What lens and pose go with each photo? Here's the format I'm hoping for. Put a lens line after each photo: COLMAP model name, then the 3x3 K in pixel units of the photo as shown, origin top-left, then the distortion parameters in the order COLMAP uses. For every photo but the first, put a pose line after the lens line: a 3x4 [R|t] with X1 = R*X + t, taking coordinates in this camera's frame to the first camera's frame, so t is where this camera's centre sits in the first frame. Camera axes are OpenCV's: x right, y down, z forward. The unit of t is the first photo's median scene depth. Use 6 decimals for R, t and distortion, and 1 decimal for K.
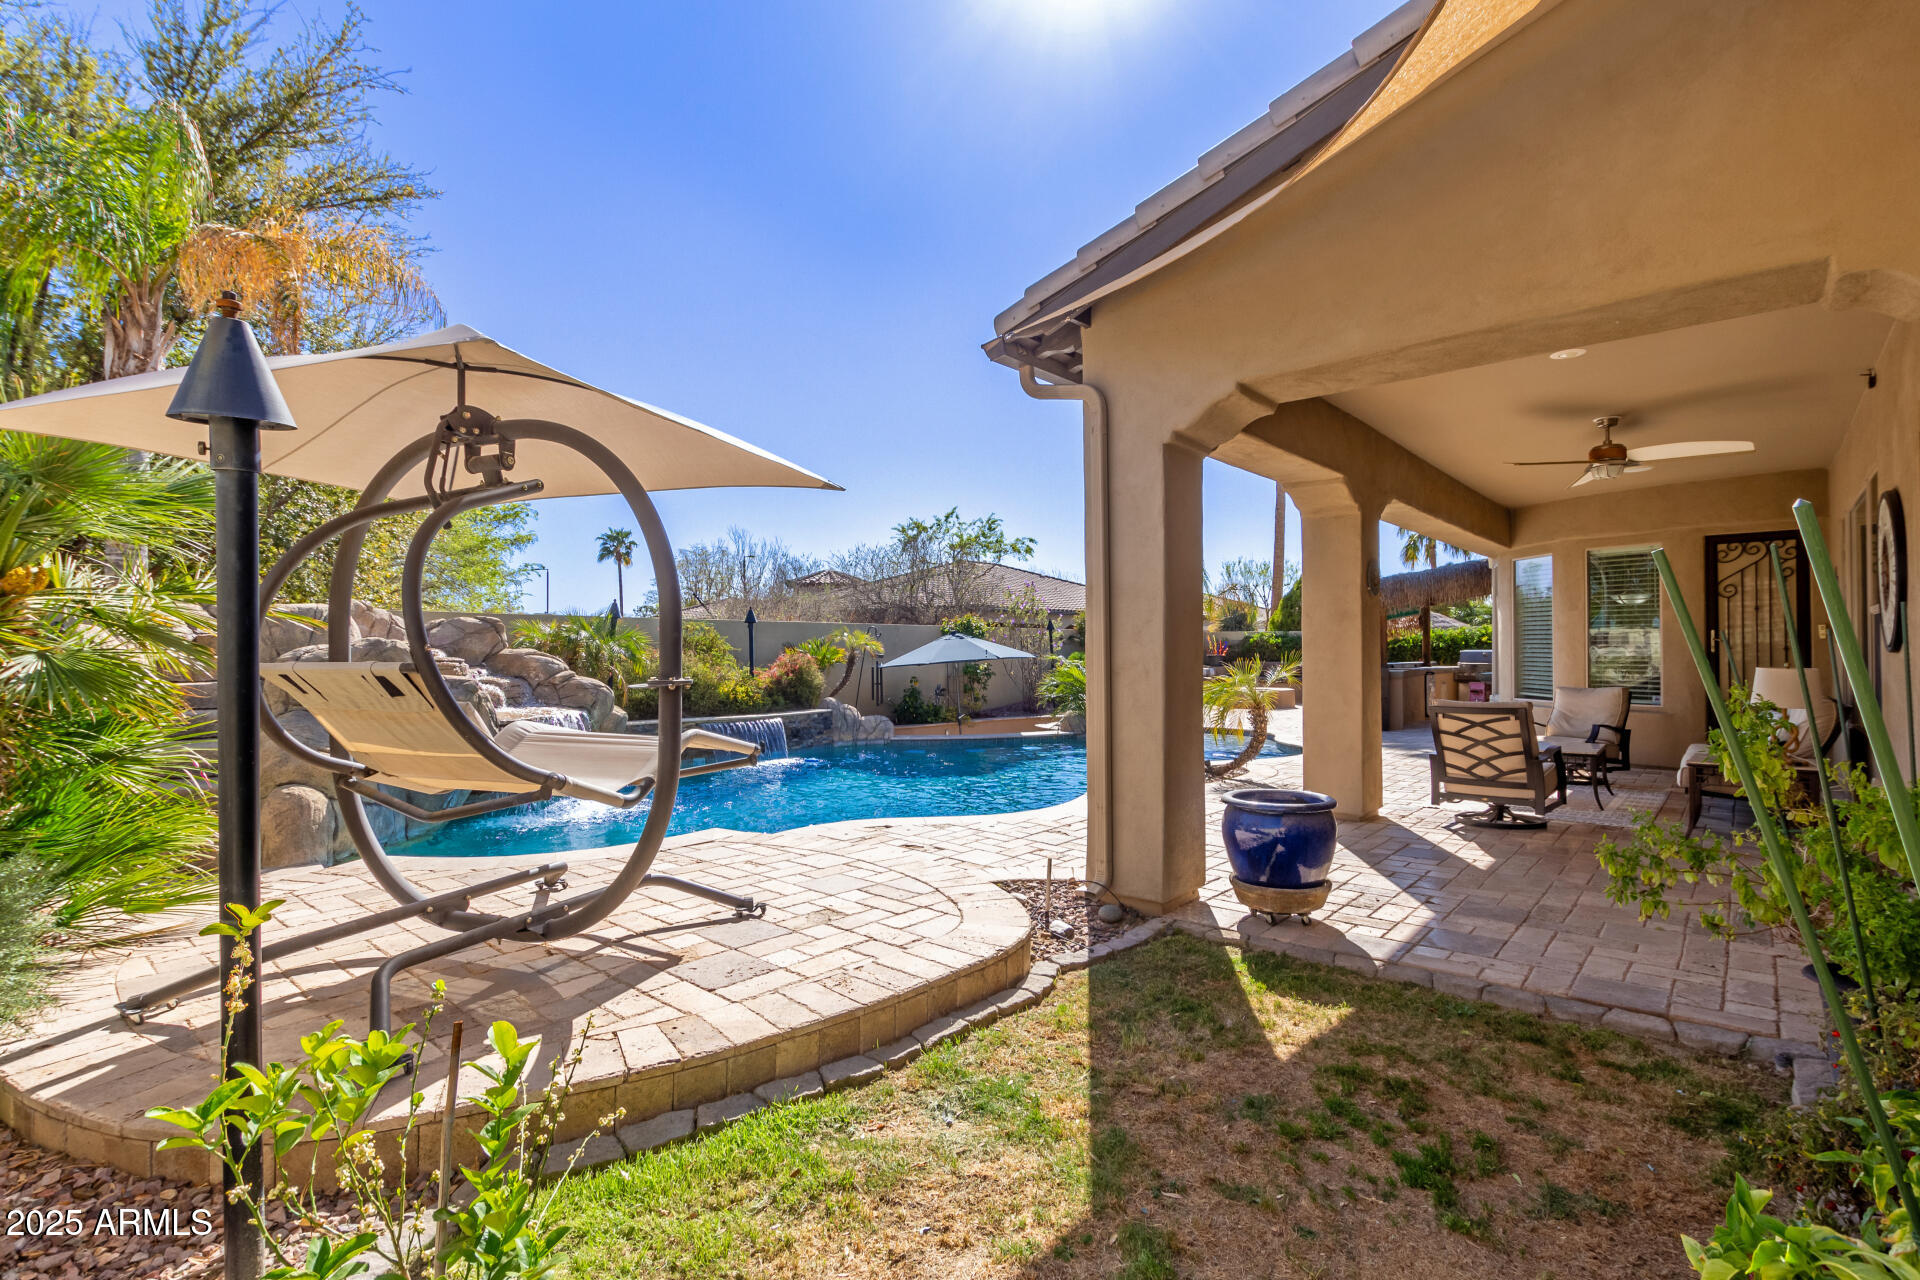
lens RADIAL K [[906.9, 0, 955.4], [0, 906.9, 647.1], [0, 0, 1]] dist [0.003727, 0.000326]
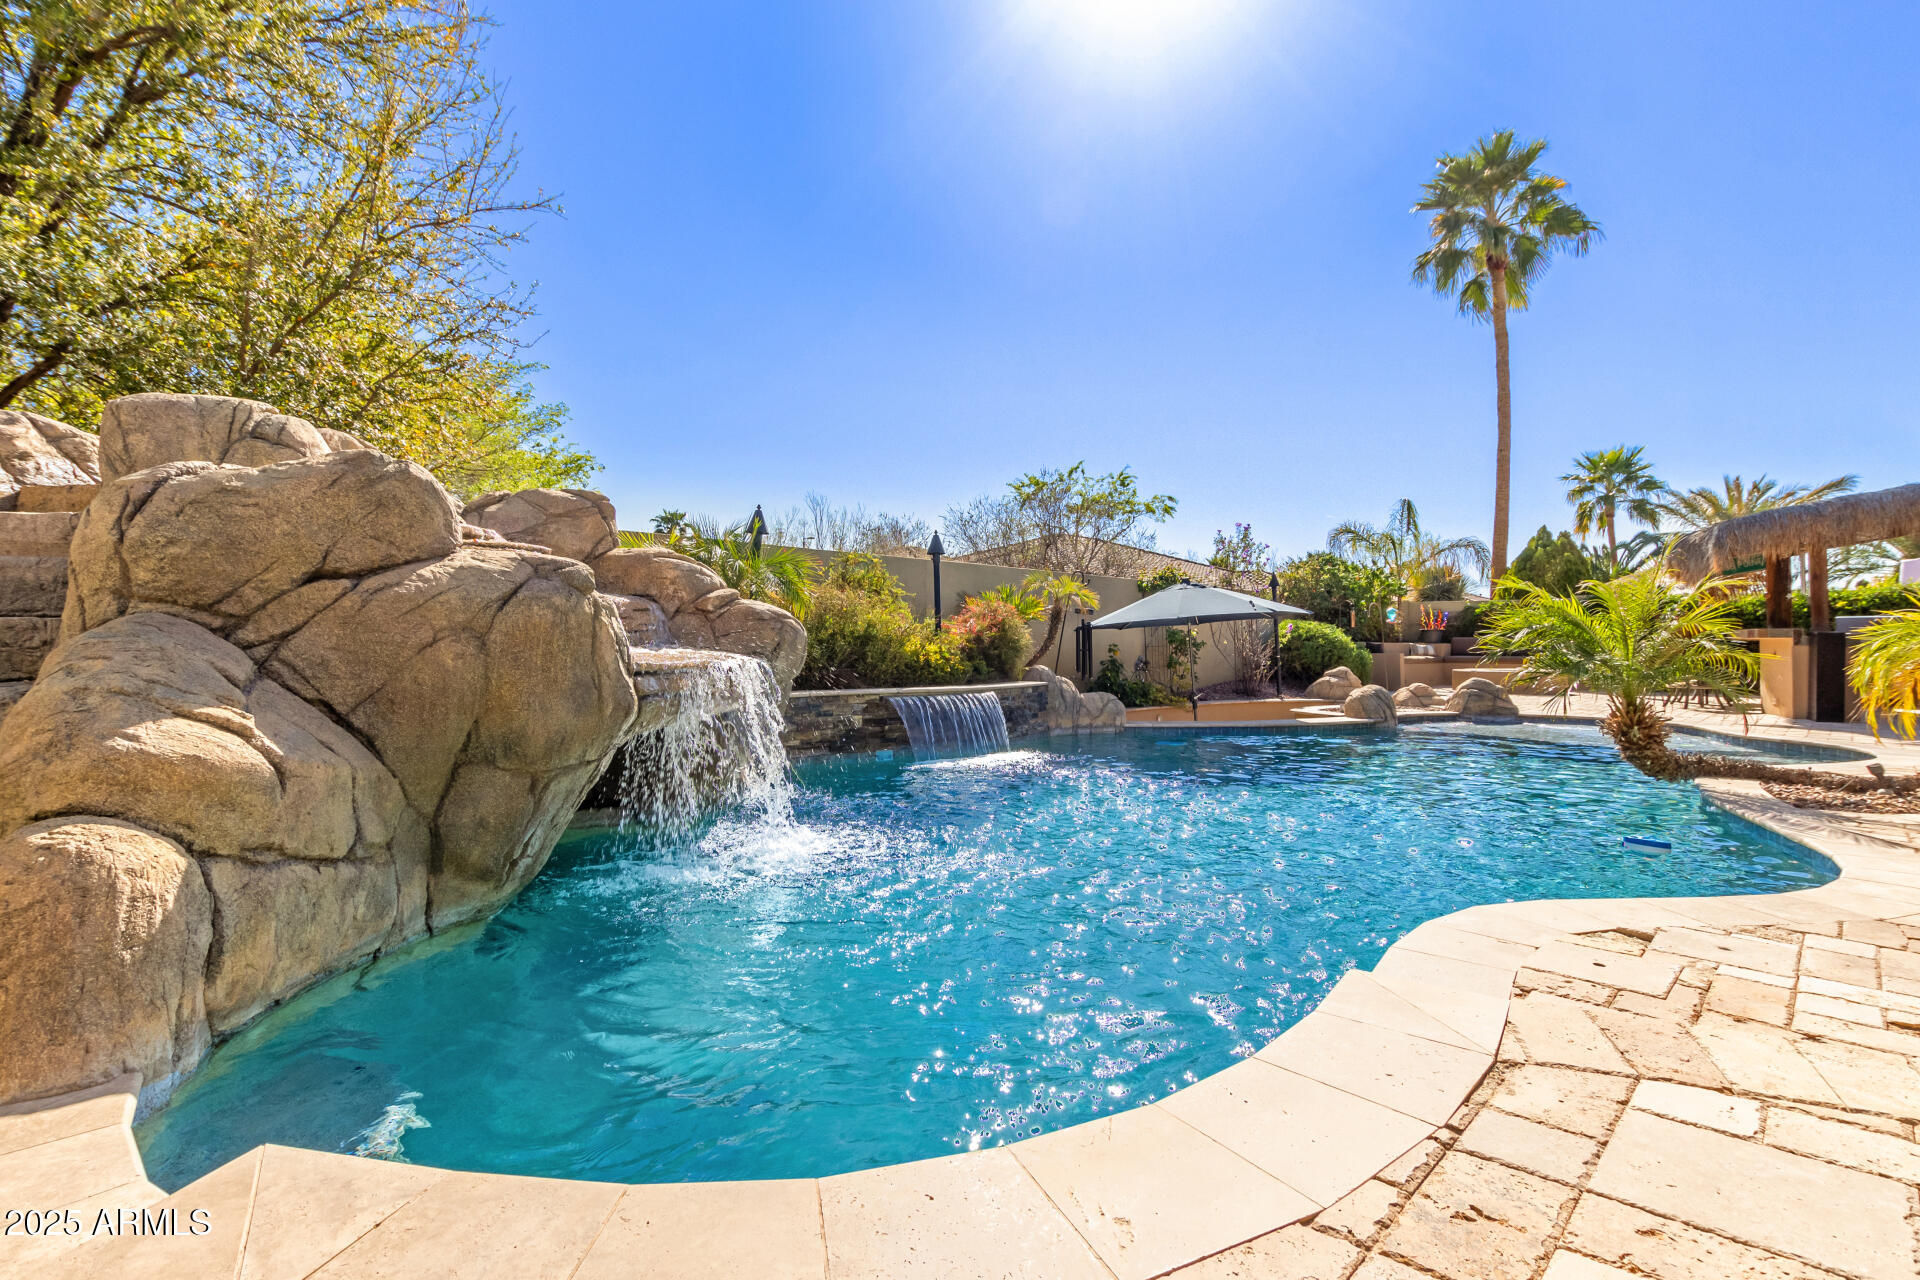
lens RADIAL K [[906.9, 0, 956.3], [0, 906.9, 642.4], [0, 0, 1]] dist [0.003727, 0.000326]
pose [[0.999142, 0.005358, -0.041072, -0.131706], [-0.005329, 0.999985, 0.000816, 0.028519], [0.041076, -0.000597, 0.999156, 0.226129]]
